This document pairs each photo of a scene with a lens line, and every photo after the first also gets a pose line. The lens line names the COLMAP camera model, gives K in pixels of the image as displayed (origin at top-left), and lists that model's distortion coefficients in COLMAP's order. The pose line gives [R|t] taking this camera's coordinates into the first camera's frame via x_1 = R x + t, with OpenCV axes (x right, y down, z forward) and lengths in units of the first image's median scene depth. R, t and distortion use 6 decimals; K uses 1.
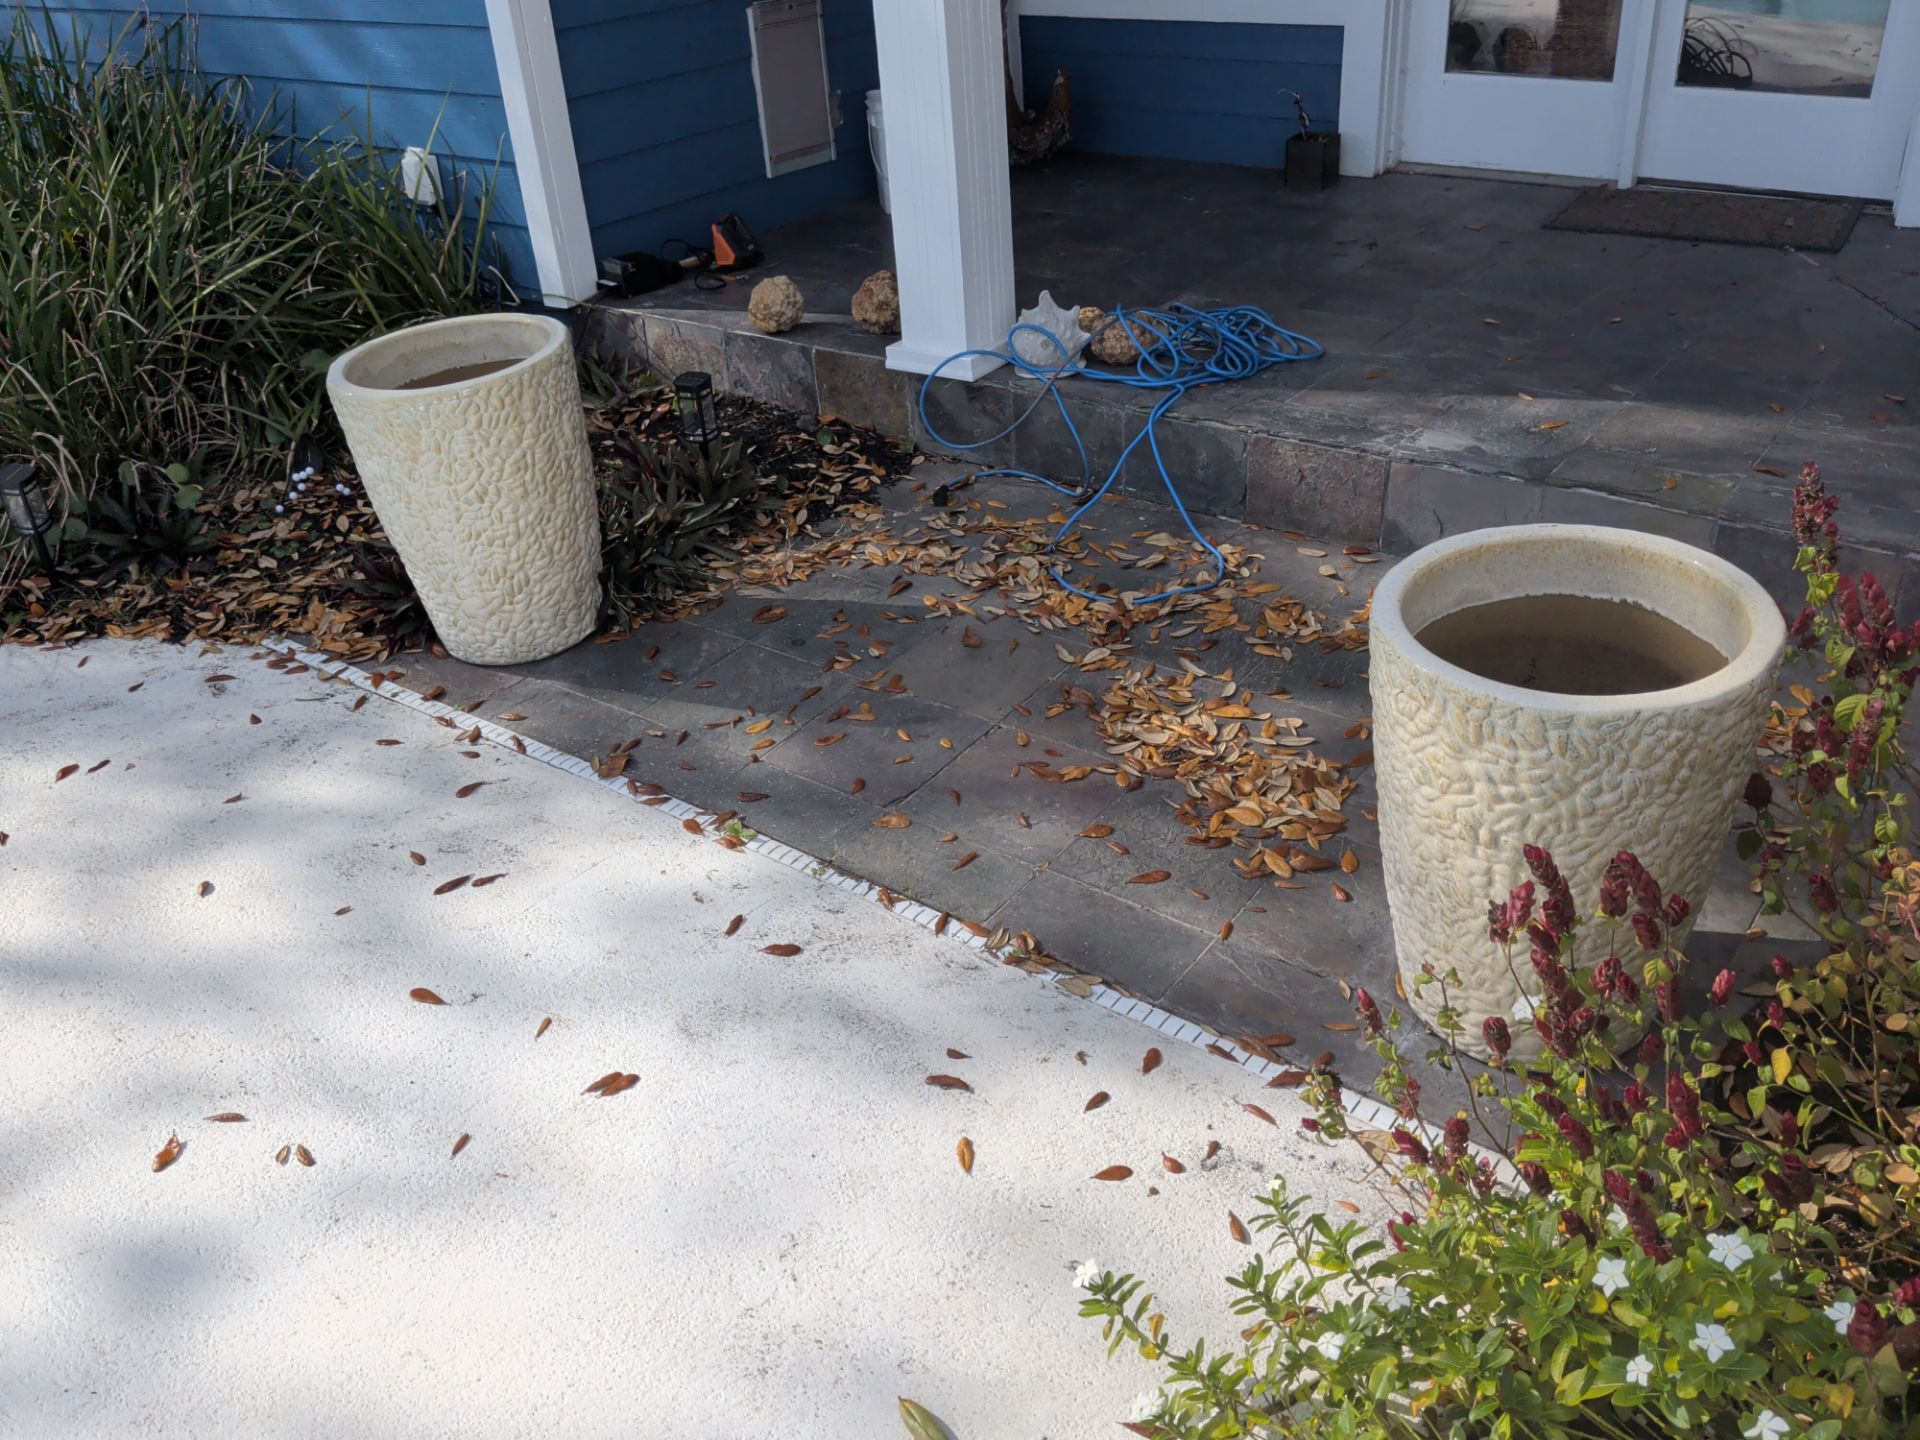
lens RADIAL K [[1616.0, 0, 960.2], [0, 1616.0, 708.4], [0, 0, 1]] dist [0.079918, -0.141285]
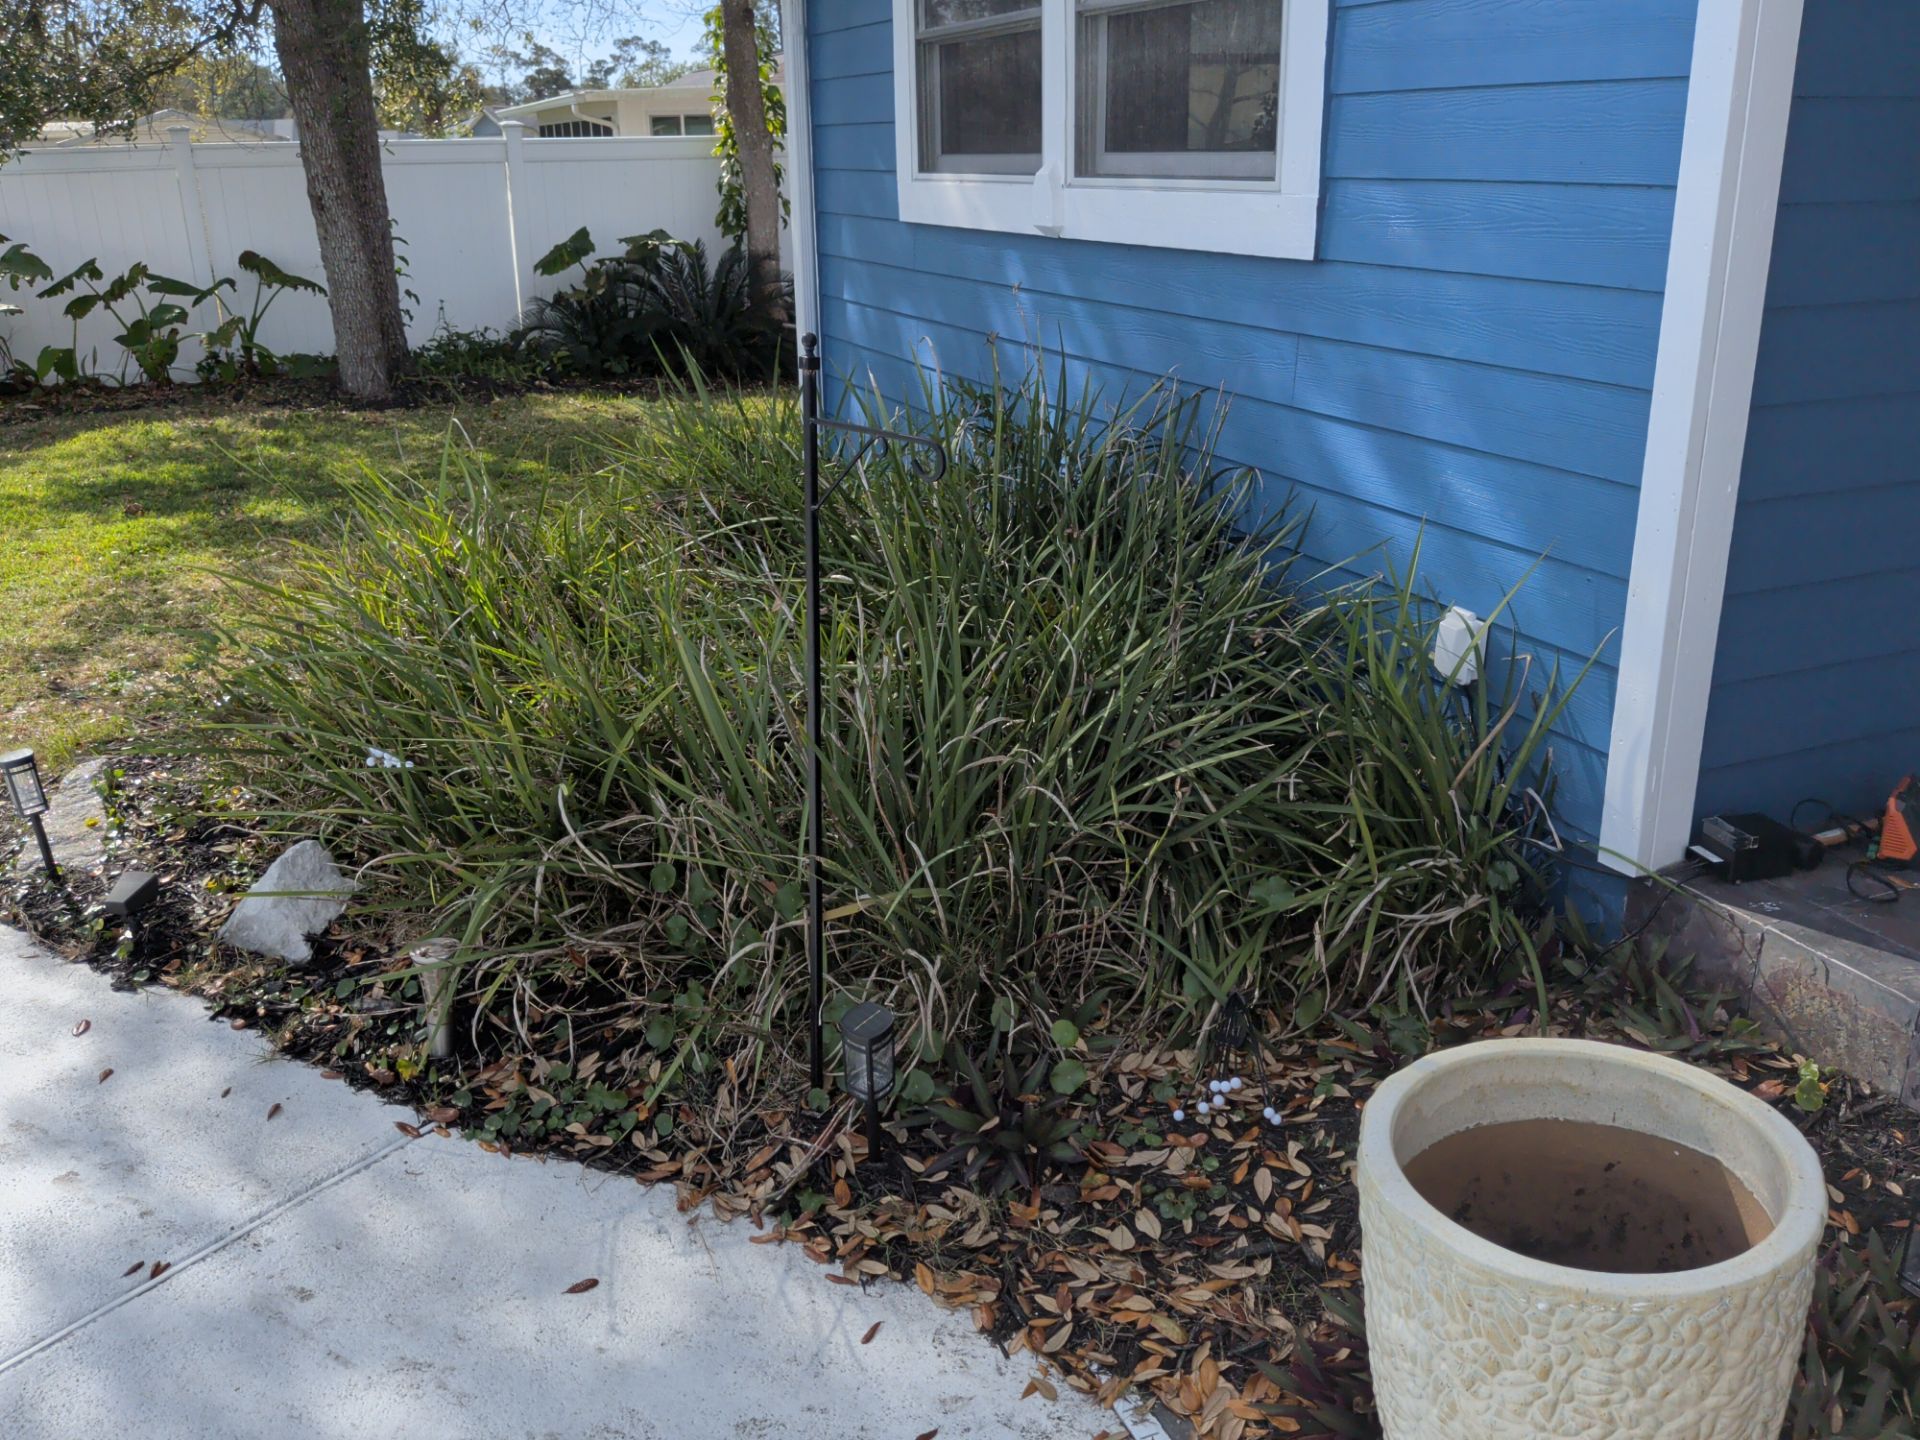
lens RADIAL K [[1616.0, 0, 960.2], [0, 1616.0, 708.4], [0, 0, 1]] dist [0.079918, -0.141285]
pose [[0.862466, 0.208828, -0.461025, -0.232843], [-0.284625, 0.953342, -0.100635, -0.207450], [0.418499, 0.218013, 0.881663, 0.340688]]
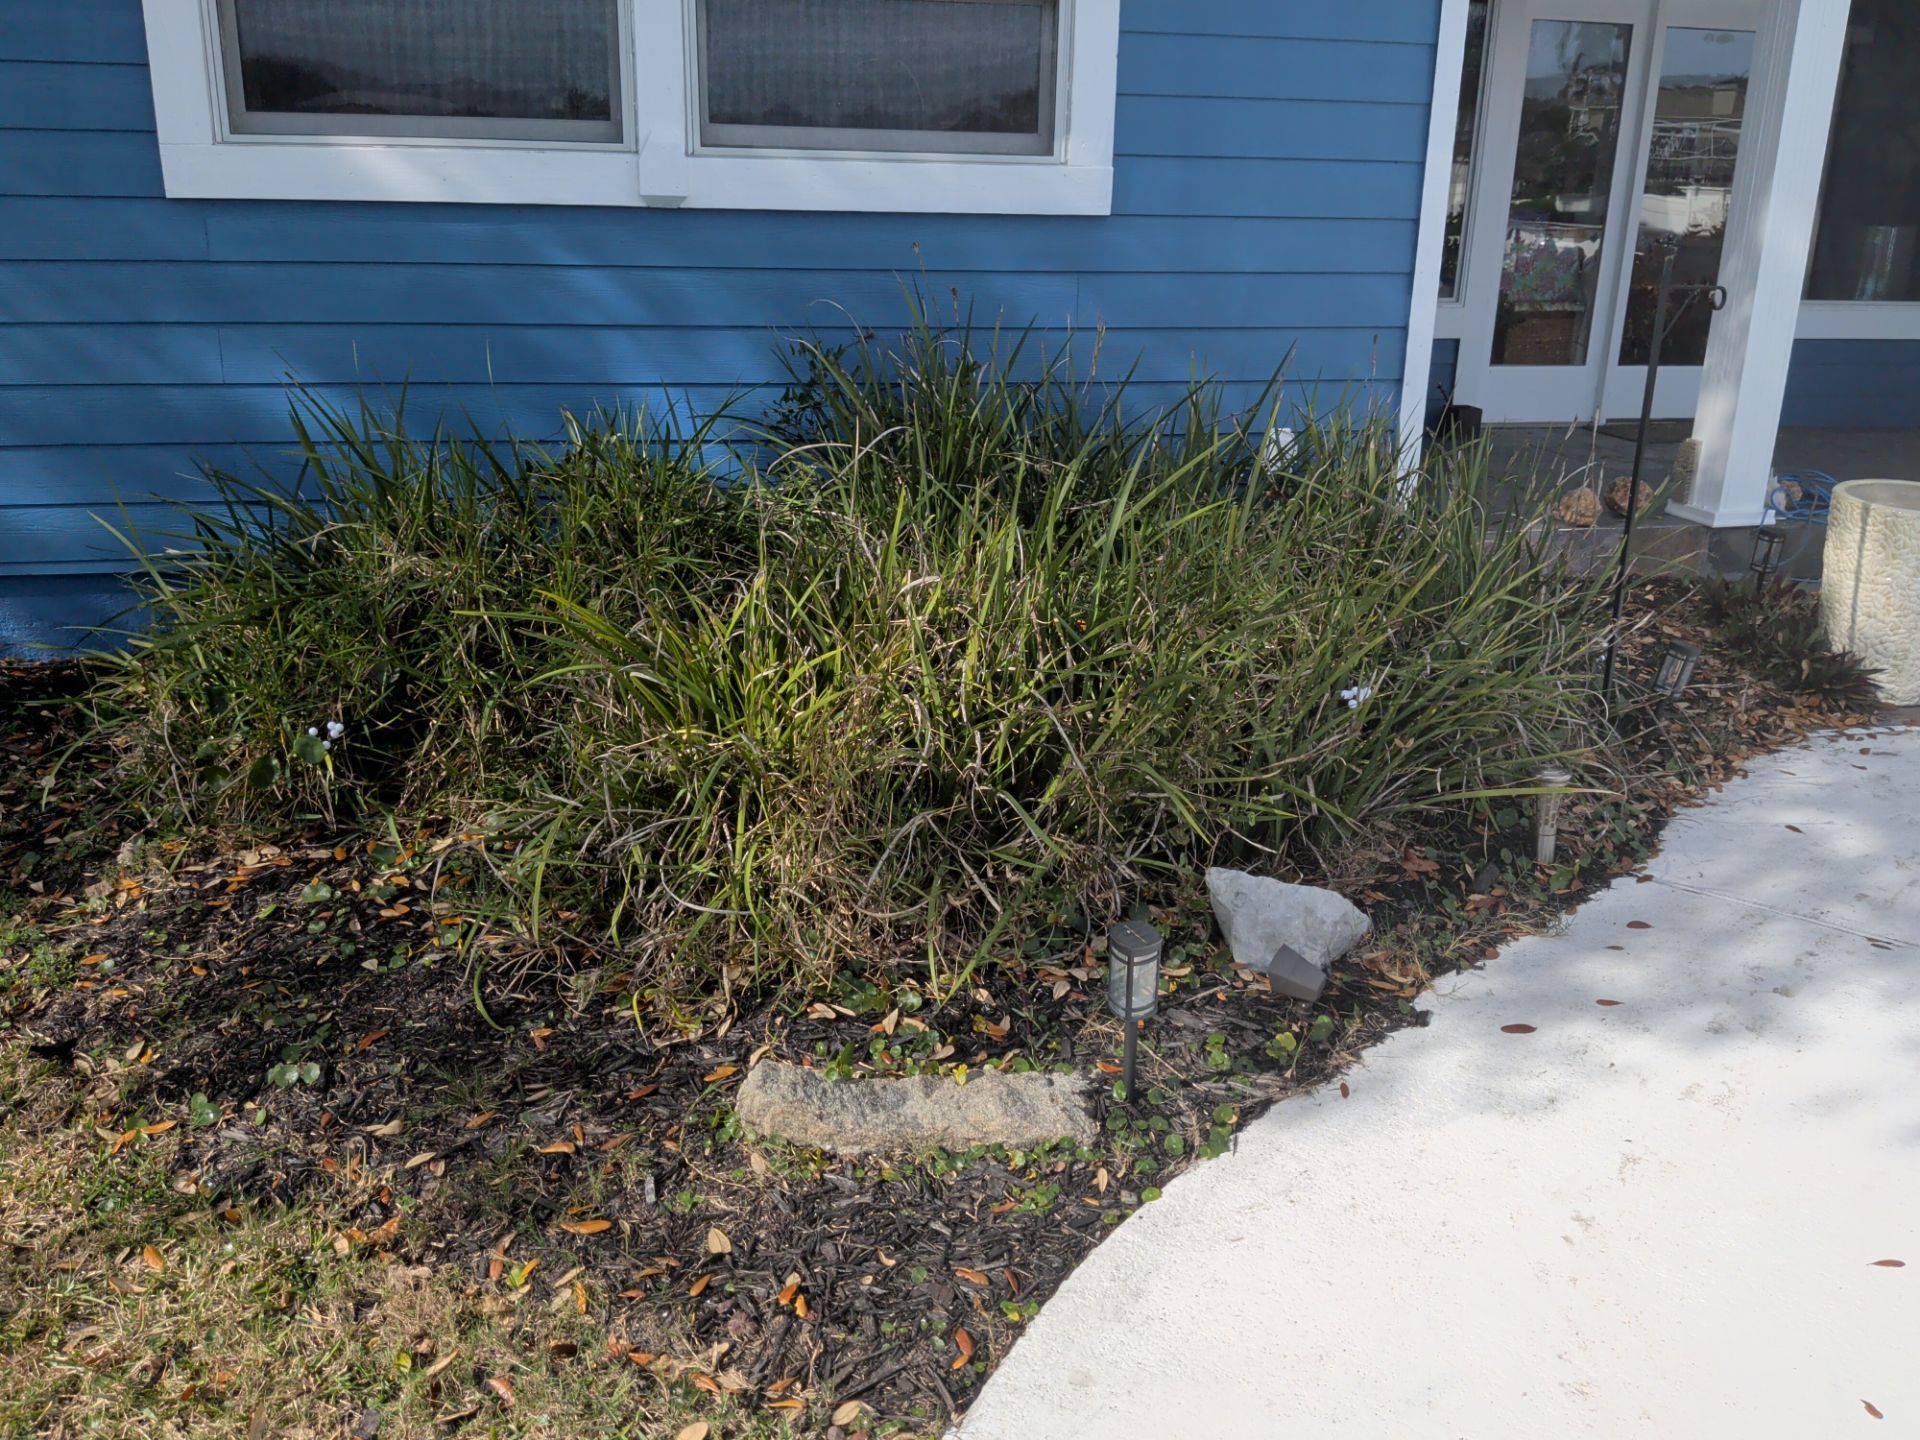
lens RADIAL K [[1616.0, 0, 960.2], [0, 1616.0, 708.4], [0, 0, 1]] dist [0.079918, -0.141285]
pose [[0.655451, -0.165925, 0.736786, -1.768173], [0.326072, 0.942129, -0.077908, -0.175844], [-0.681221, 0.291310, 0.671623, 0.550677]]
